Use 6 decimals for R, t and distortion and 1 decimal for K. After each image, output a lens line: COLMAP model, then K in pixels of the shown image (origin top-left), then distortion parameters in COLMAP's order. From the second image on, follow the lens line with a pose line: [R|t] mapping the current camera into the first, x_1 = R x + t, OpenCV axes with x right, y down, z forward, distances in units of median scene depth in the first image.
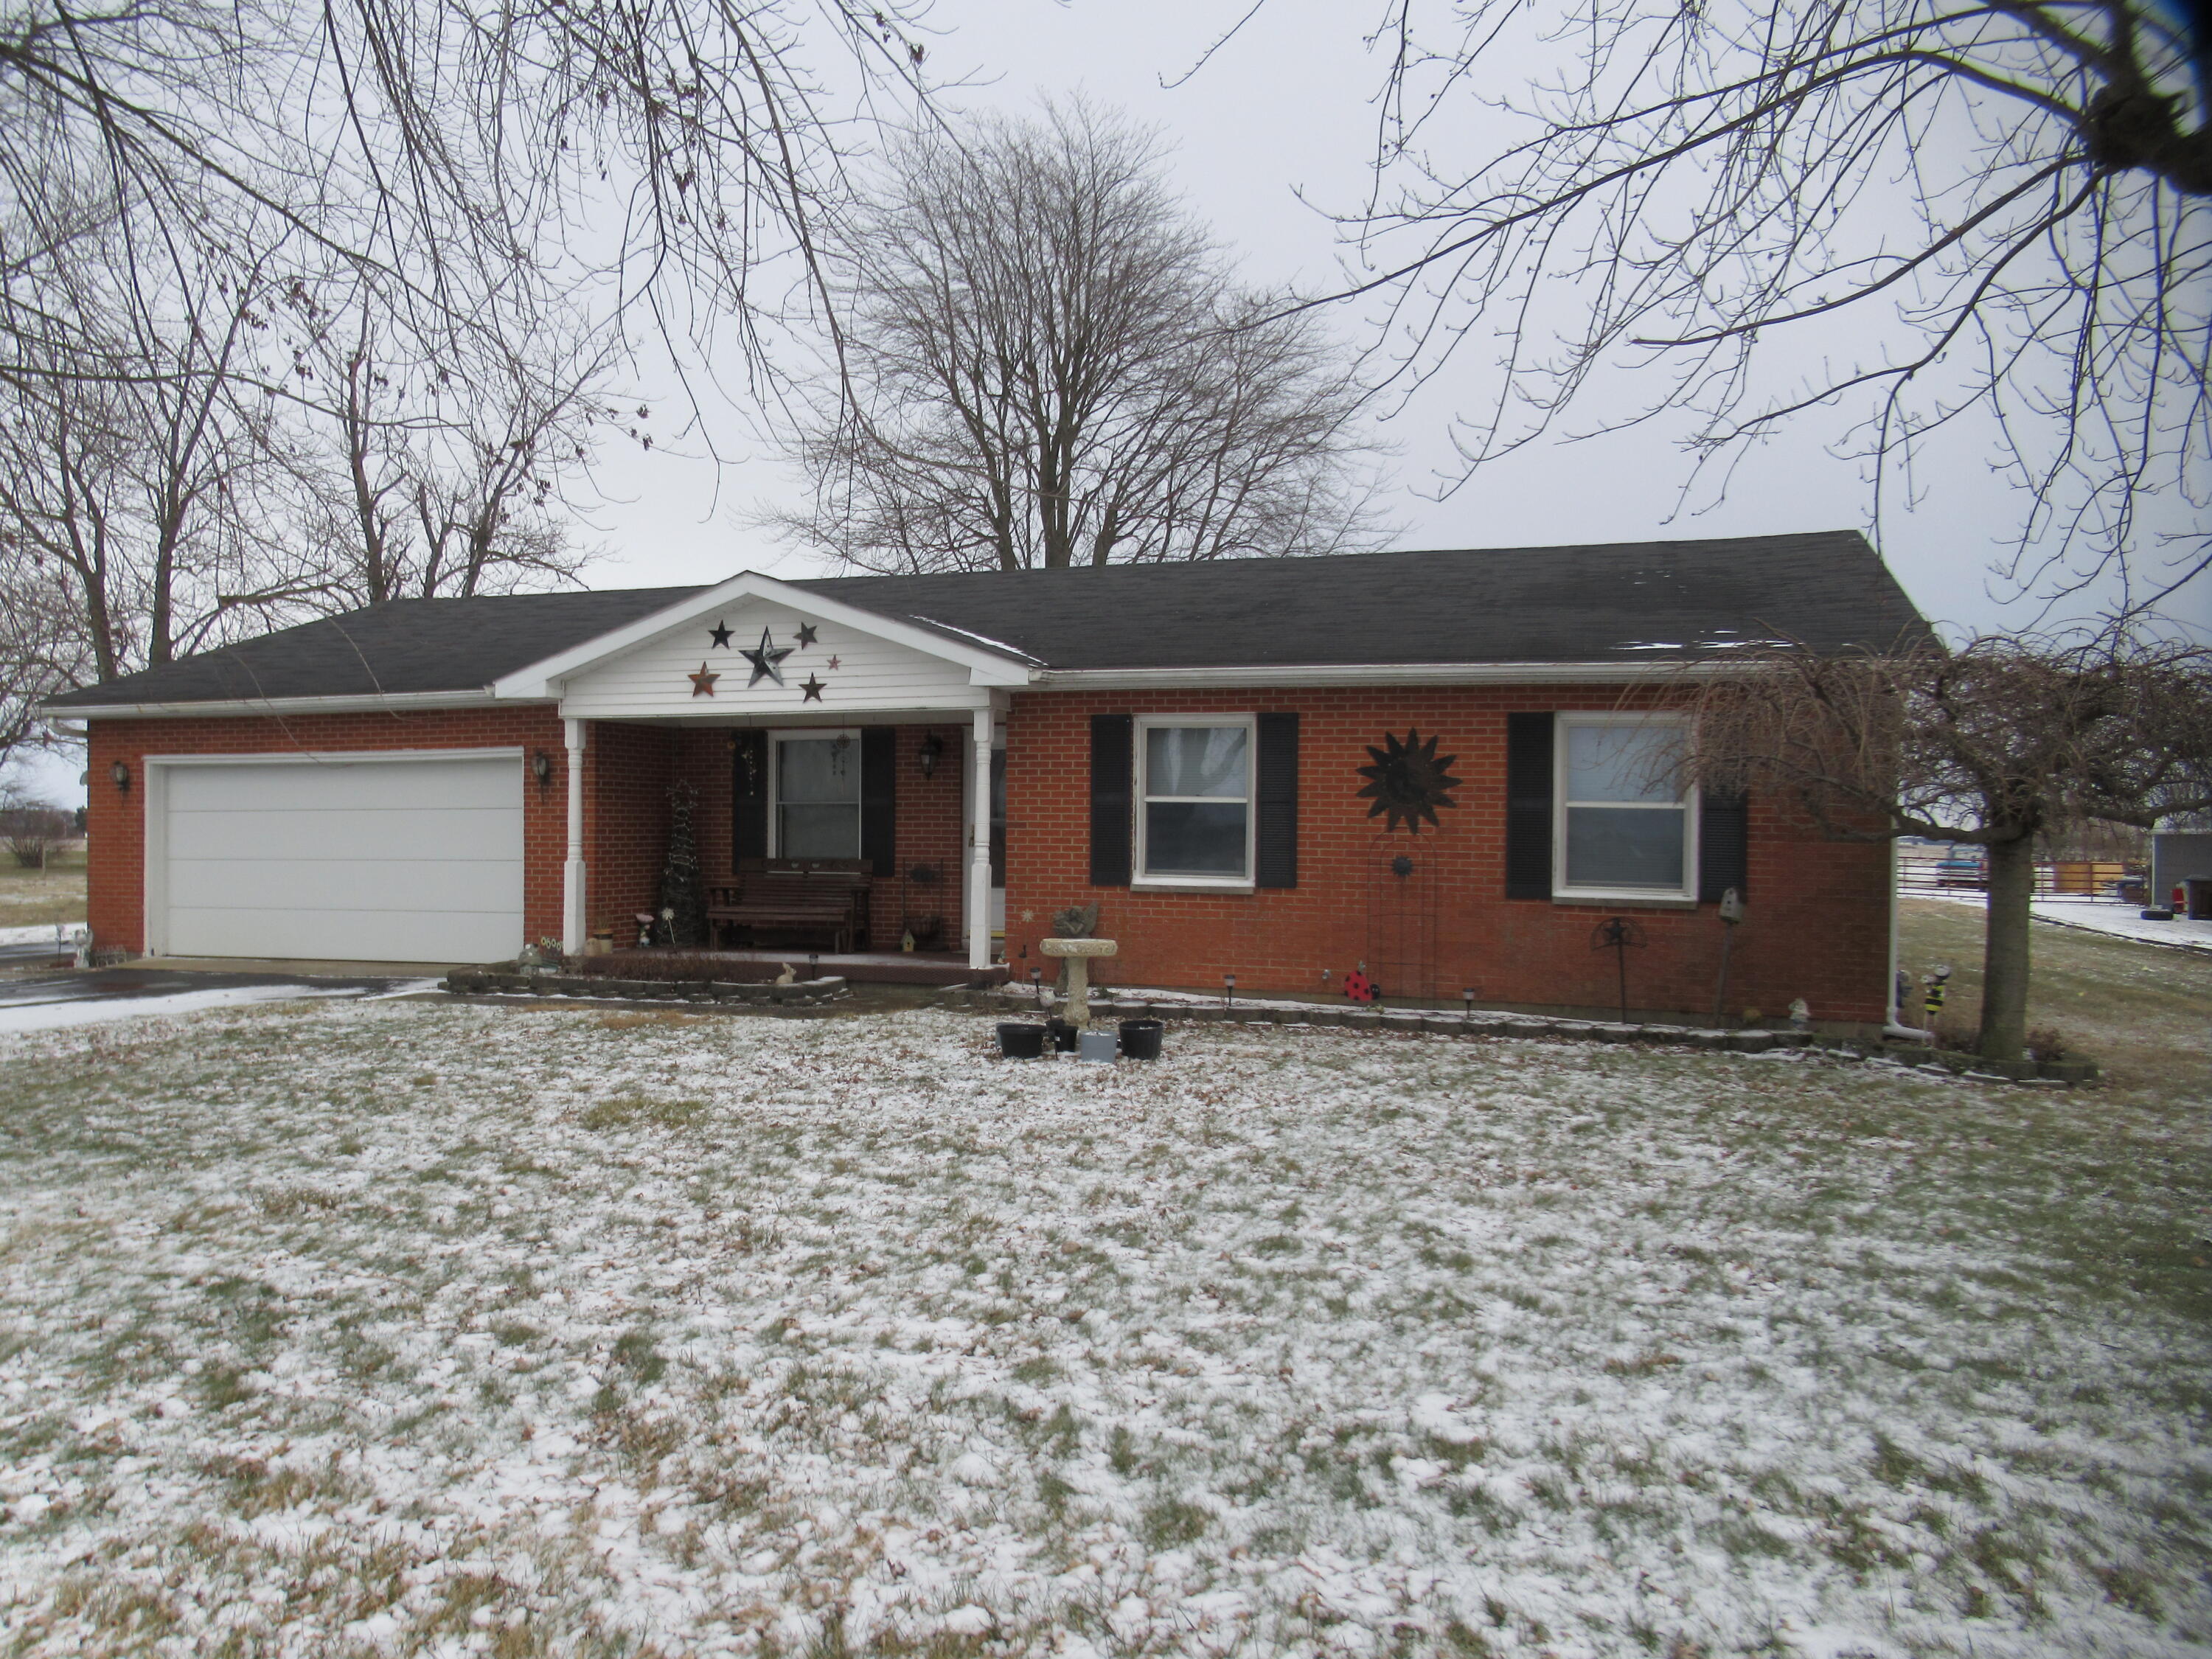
lens RADIAL K [[1829.9, 0, 1163.7], [0, 1829.9, 837.6], [0, 0, 1]] dist [-0.077387, -0.000007]
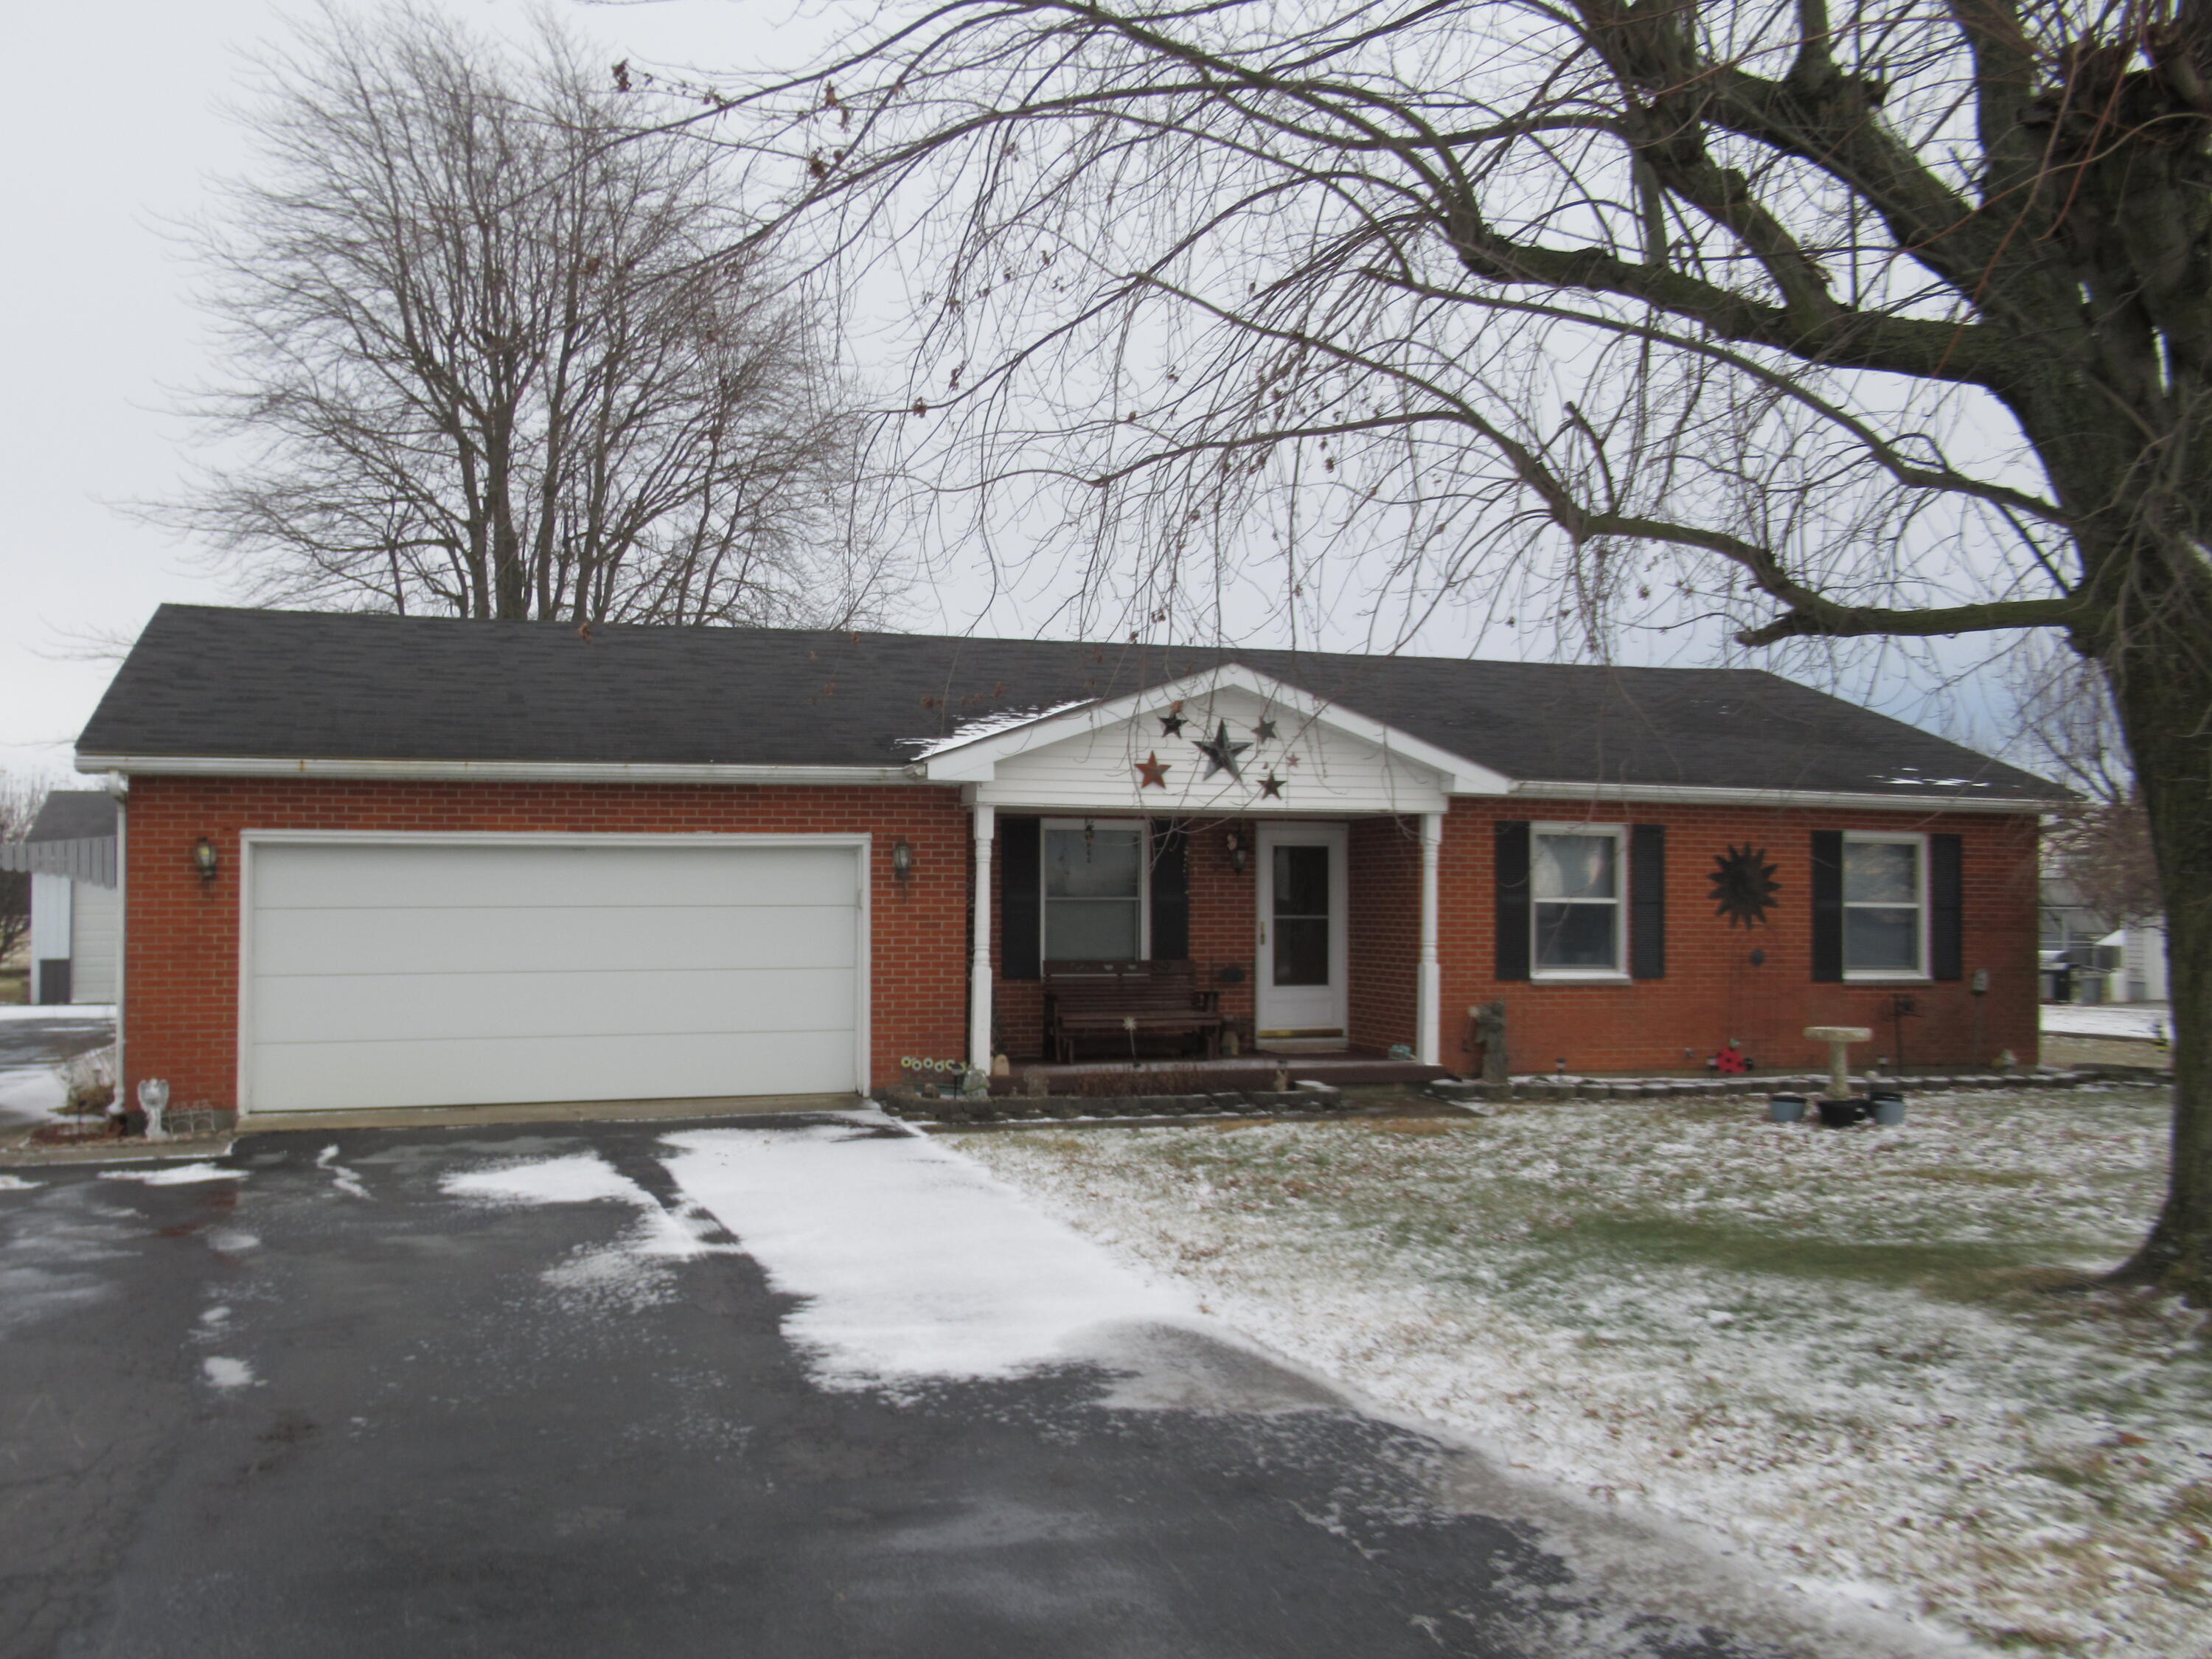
lens RADIAL K [[1895.9, 0, 1106.0], [0, 1895.9, 829.5], [0, 0, 1]] dist [0.002005, -0.000559]
pose [[0.807670, 0.021113, 0.589256, -0.874348], [0.002151, 0.999247, -0.038752, -0.019390], [-0.589630, 0.032567, 0.807017, 0.238939]]
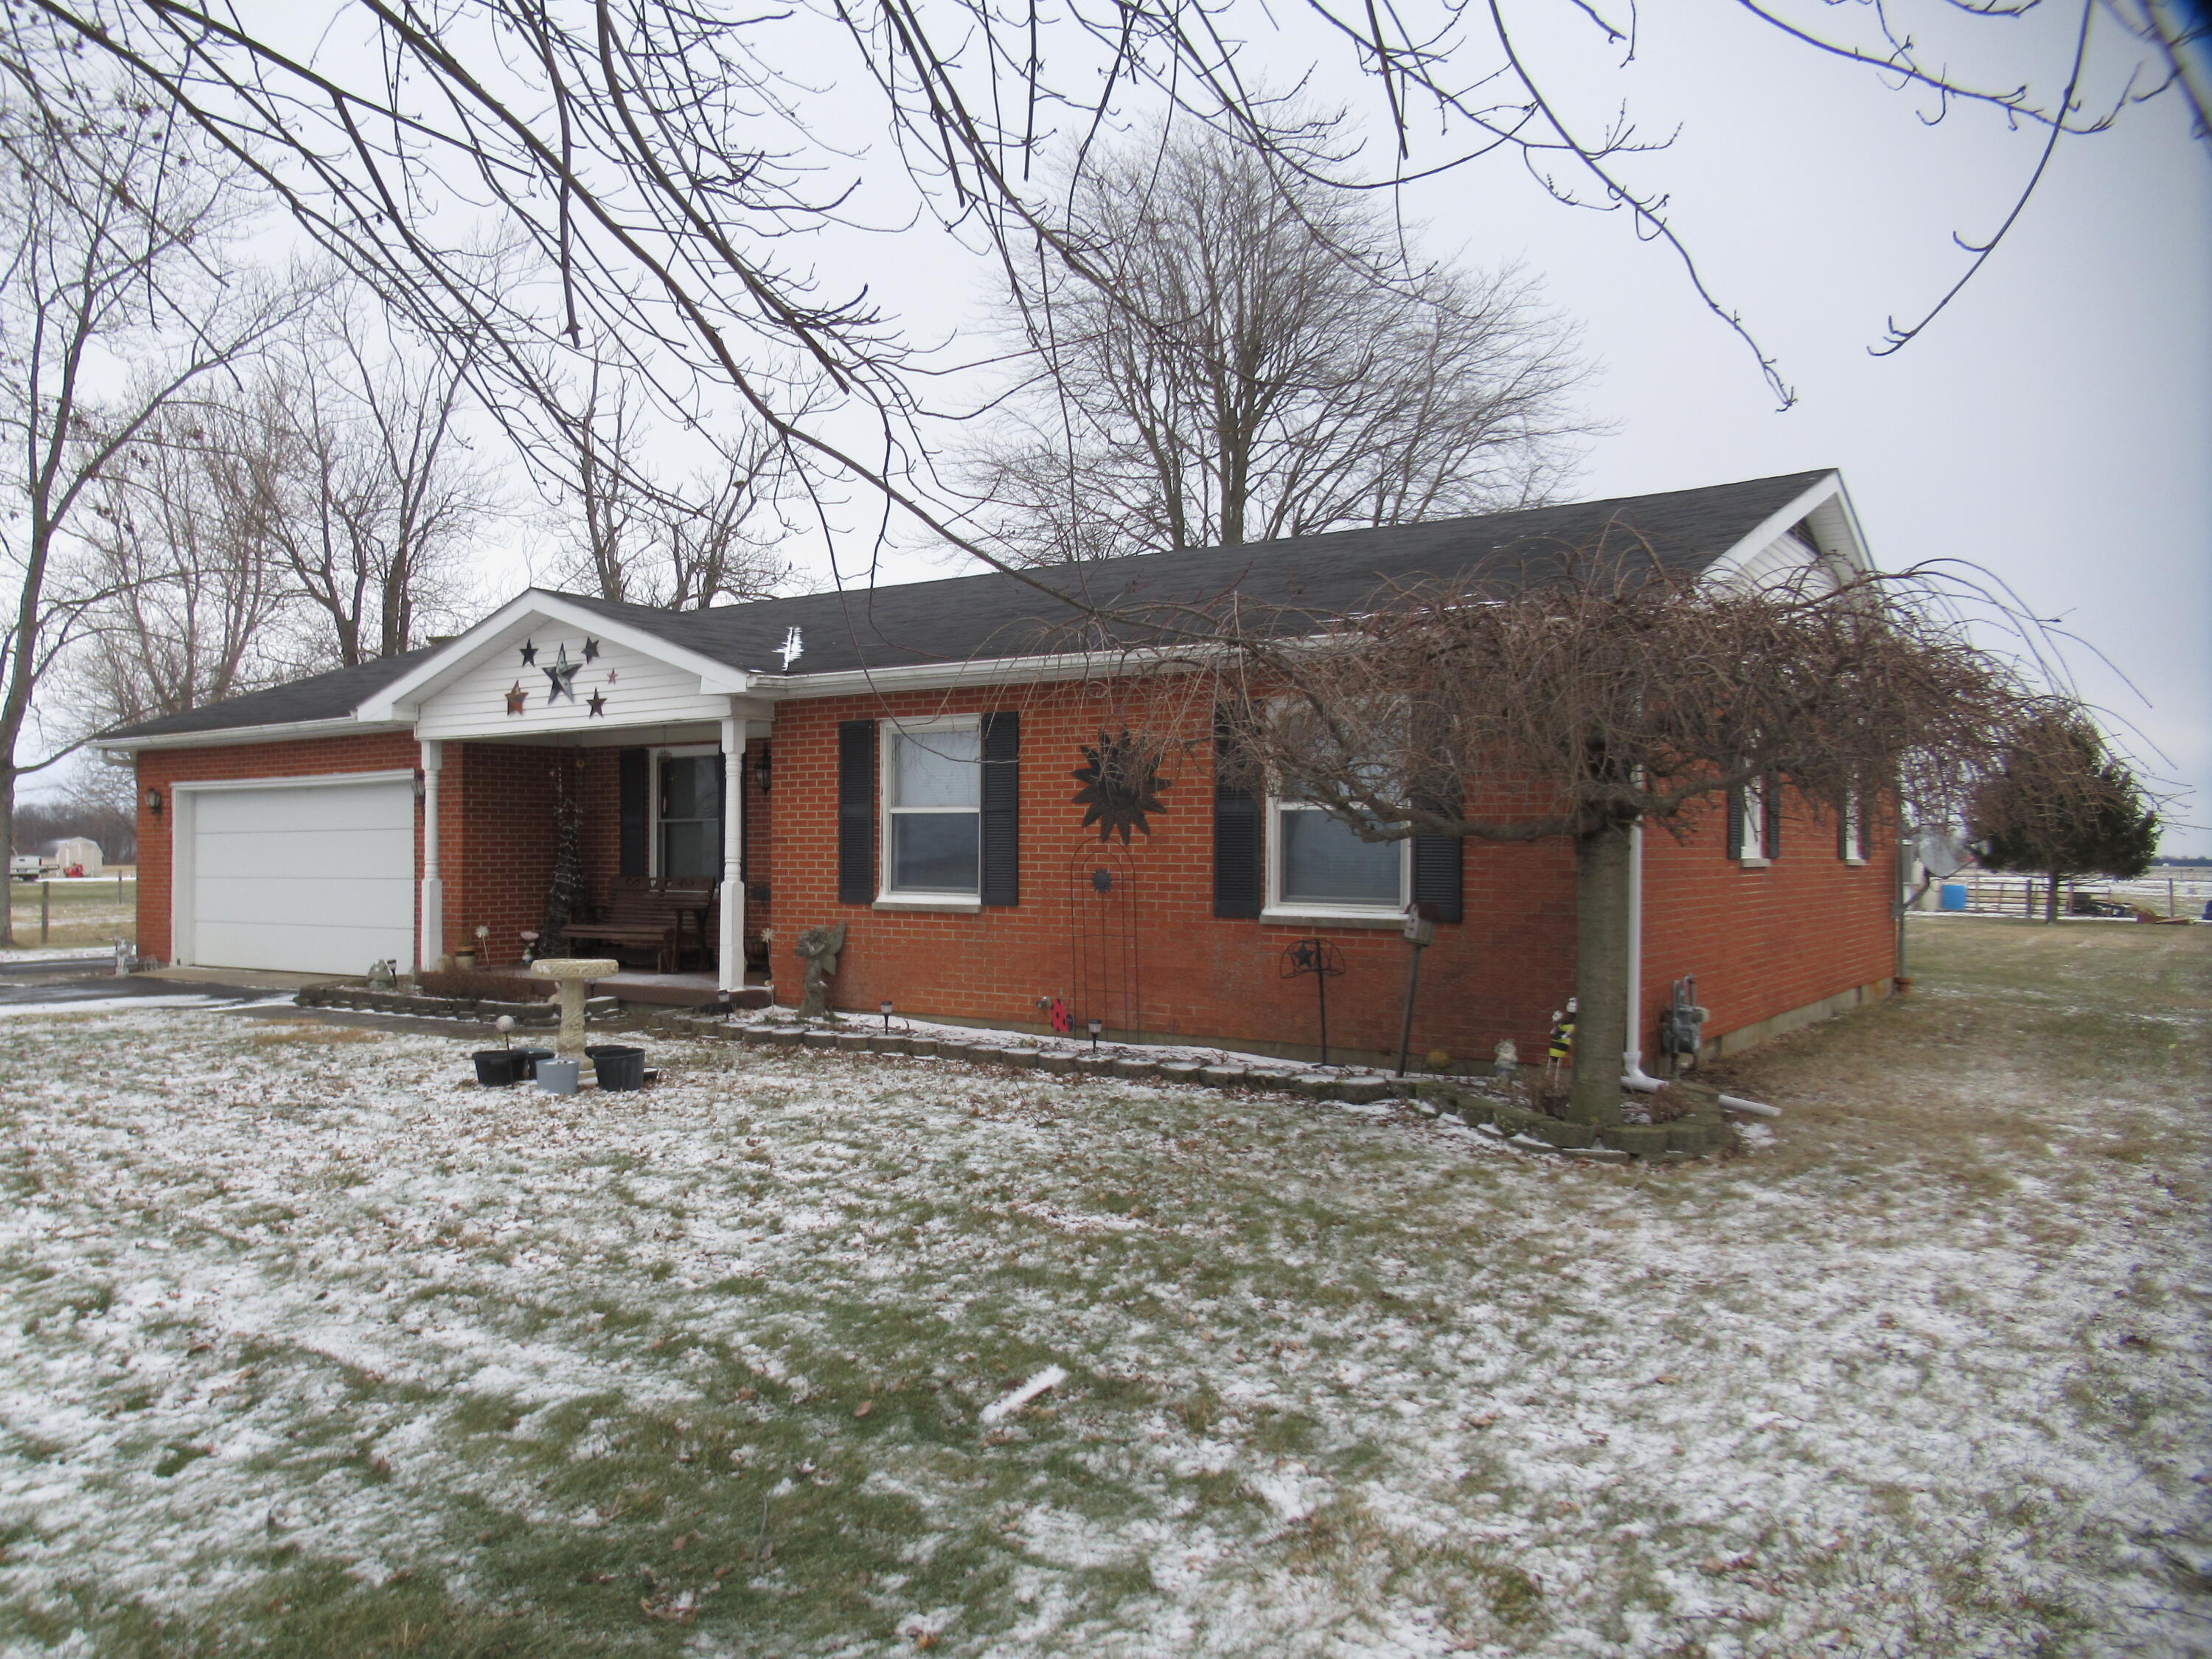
lens RADIAL K [[1829.9, 0, 1163.7], [0, 1829.9, 837.6], [0, 0, 1]] dist [-0.077387, -0.000007]
pose [[0.961037, -0.012068, -0.276156, 0.377296], [0.008489, 0.999864, -0.014150, 0.007078], [0.276289, 0.011254, 0.961009, 0.146187]]
